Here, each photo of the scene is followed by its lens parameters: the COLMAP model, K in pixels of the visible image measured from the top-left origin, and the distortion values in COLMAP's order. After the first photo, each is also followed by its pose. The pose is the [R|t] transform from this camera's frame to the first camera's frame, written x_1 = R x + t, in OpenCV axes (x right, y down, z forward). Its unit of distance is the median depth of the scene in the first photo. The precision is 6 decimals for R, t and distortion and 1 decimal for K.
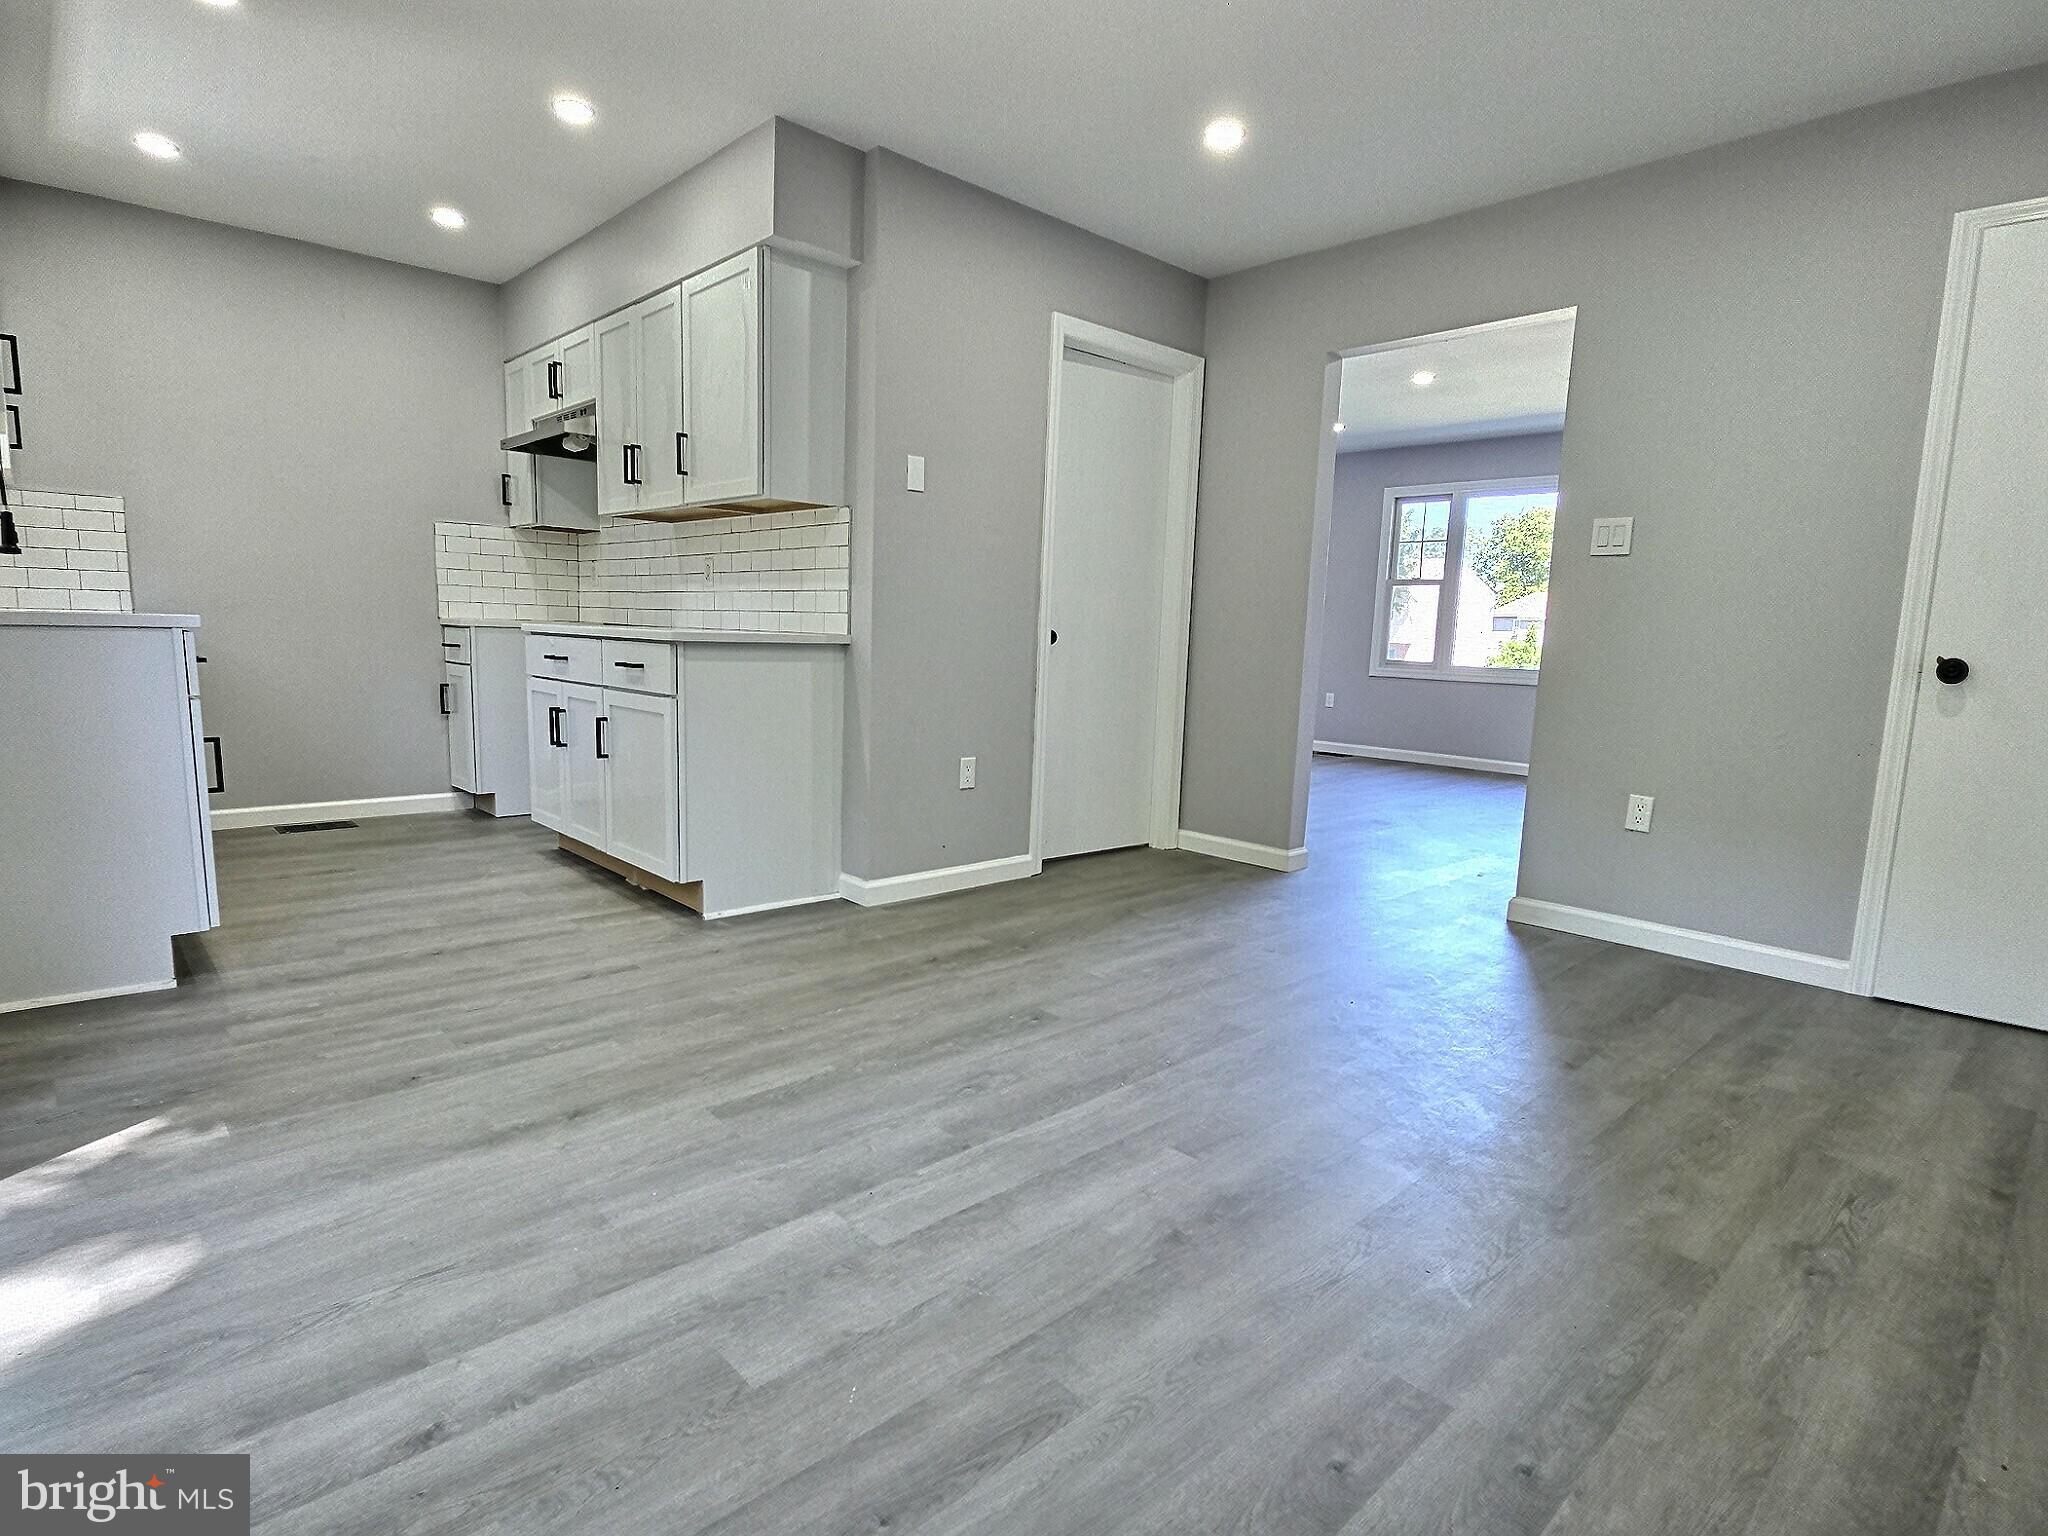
lens RADIAL K [[1059.4, 0, 1009.7], [0, 1059.4, 780.6], [0, 0, 1]] dist [-0.004219, -0.005175]
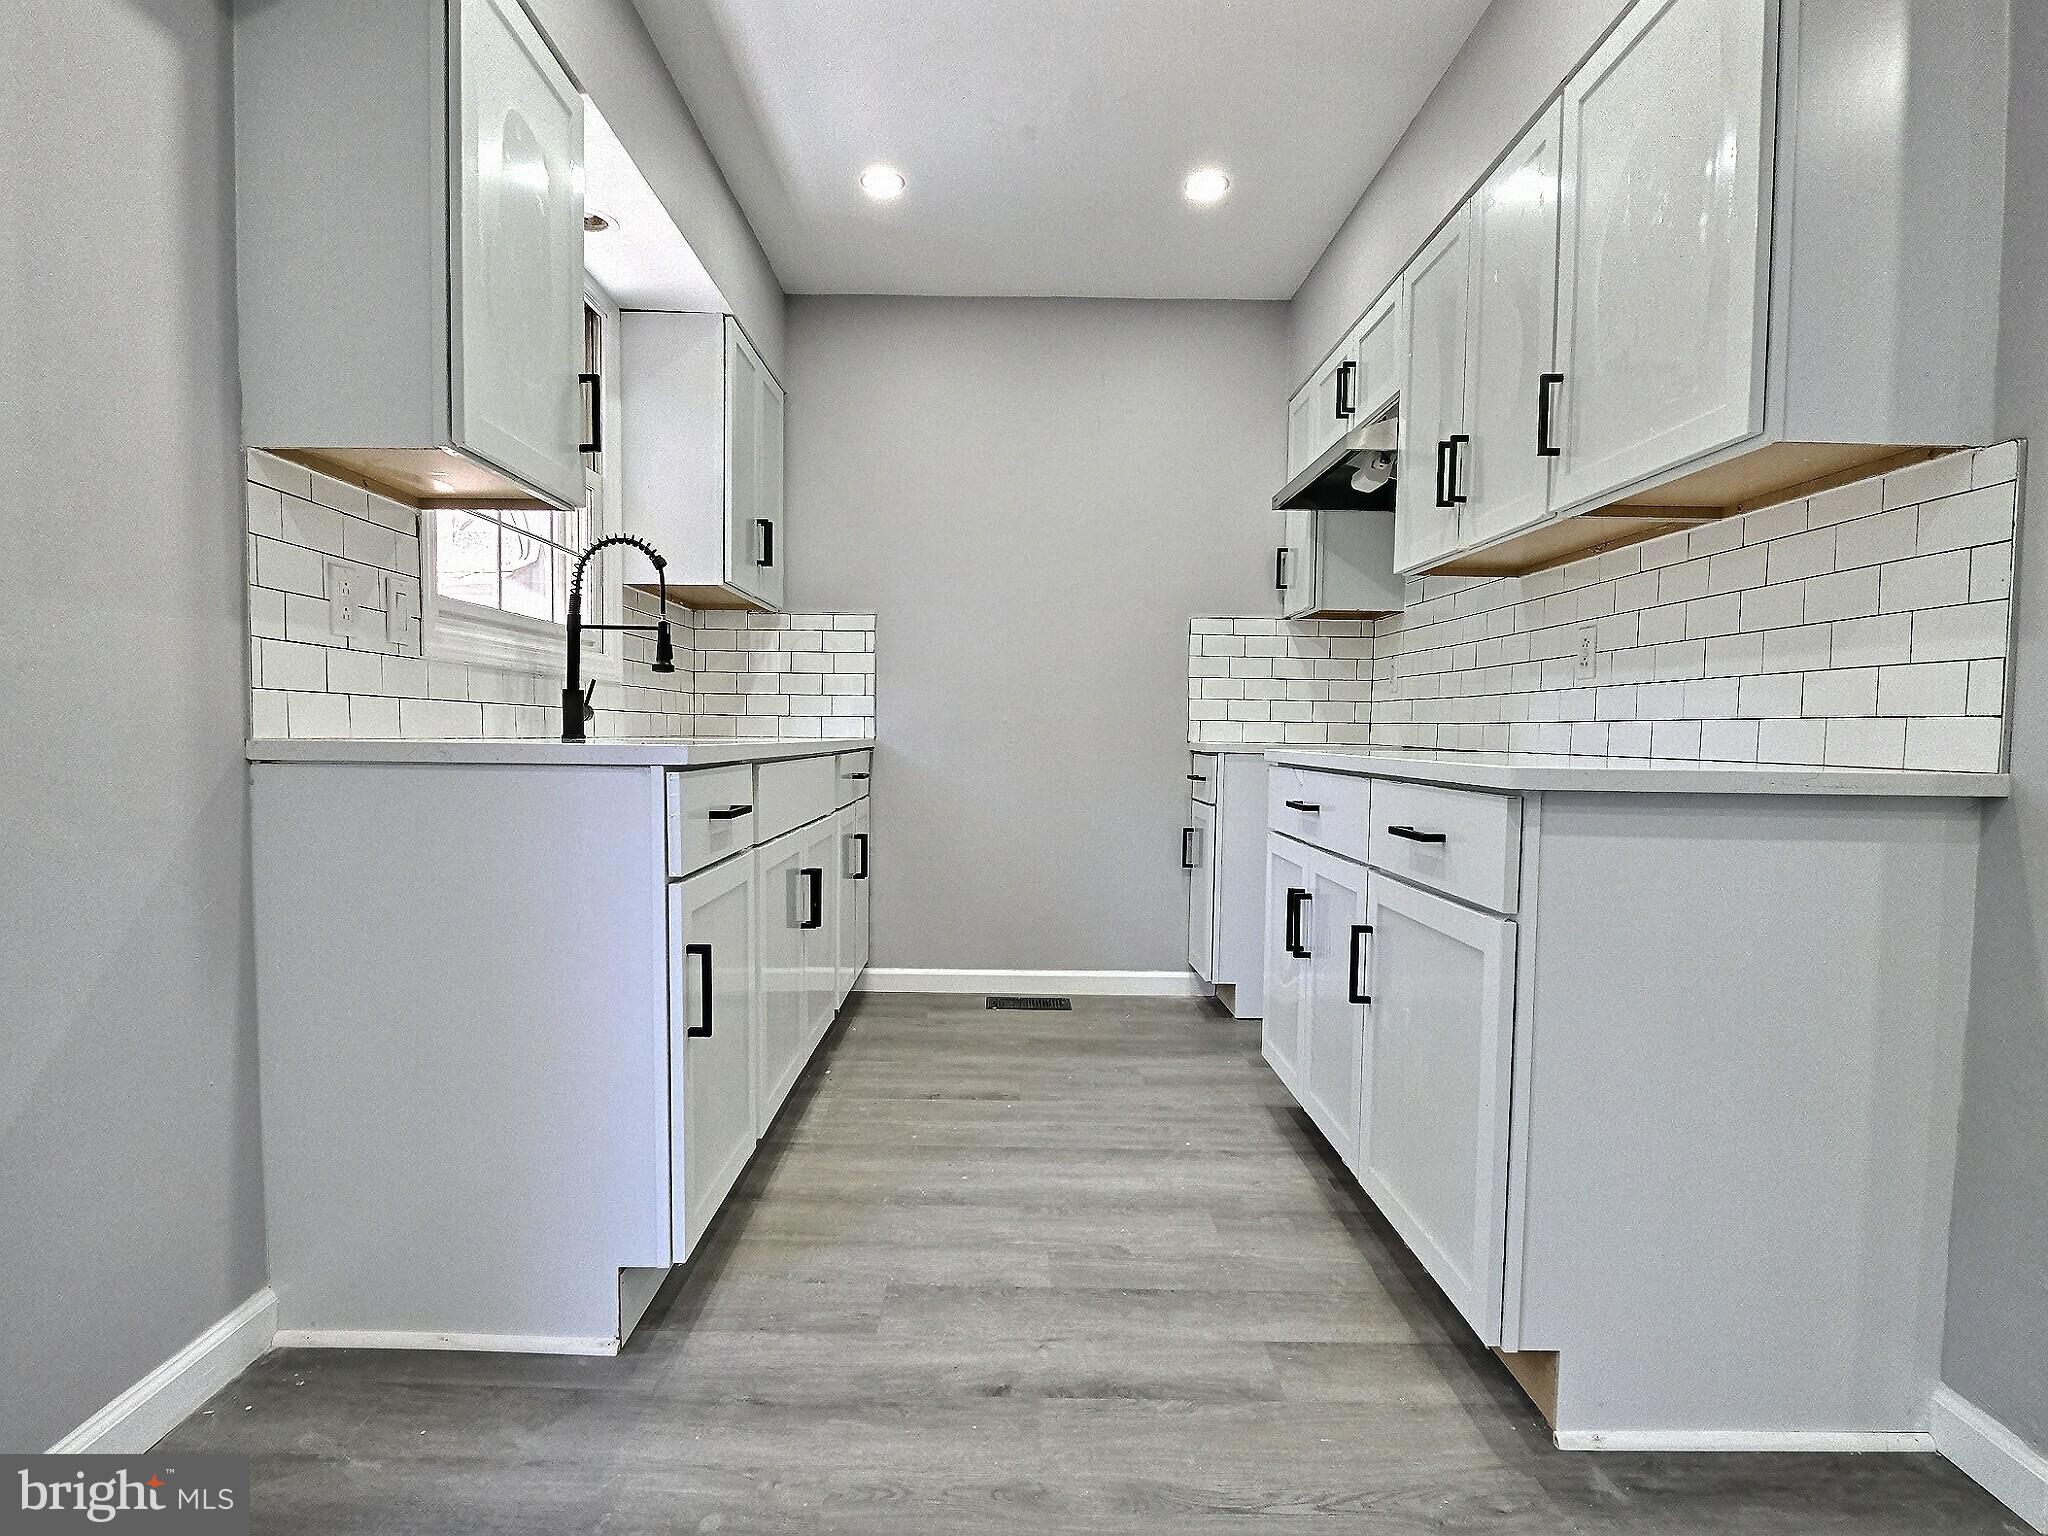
lens RADIAL K [[1059.4, 0, 1012.2], [0, 1059.4, 783.3], [0, 0, 1]] dist [-0.004219, -0.005175]
pose [[0.736747, 0.011984, -0.676062, -0.171347], [-0.086122, 0.993363, -0.076245, -0.080986], [0.670661, 0.114397, 0.732889, 0.527536]]
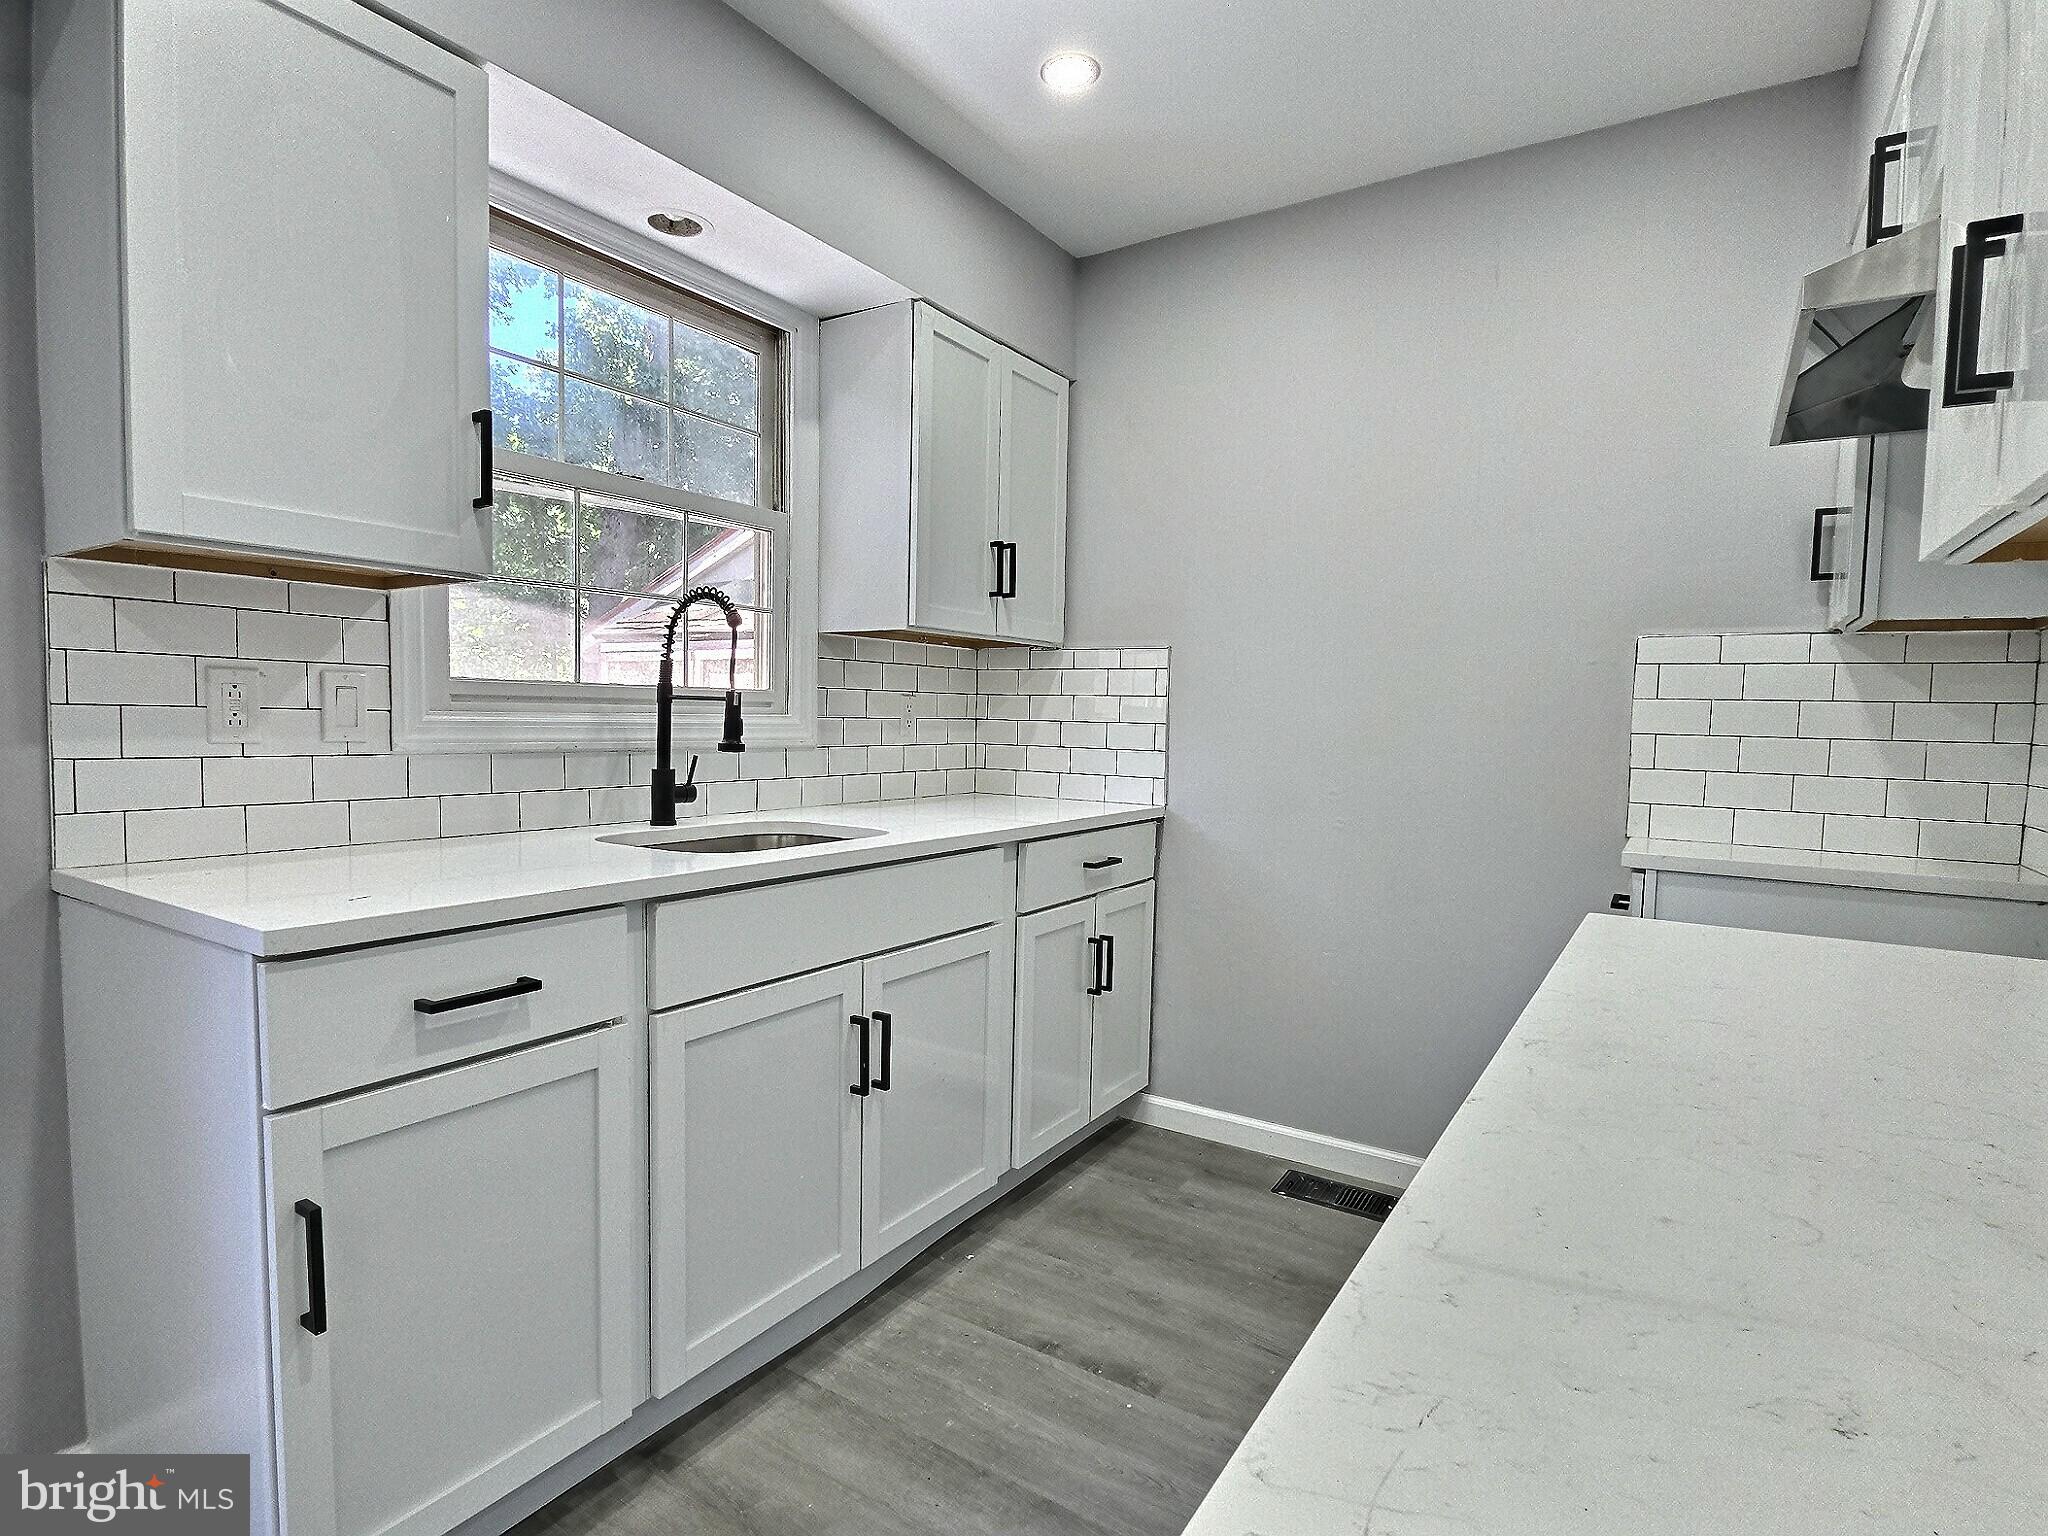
lens RADIAL K [[1059.4, 0, 1012.9], [0, 1059.4, 783.1], [0, 0, 1]] dist [-0.004219, -0.005175]
pose [[0.244549, 0.036827, -0.968937, -0.220210], [-0.149405, 0.988776, -0.000127, -0.200805], [0.958057, 0.144795, 0.247306, 0.906506]]
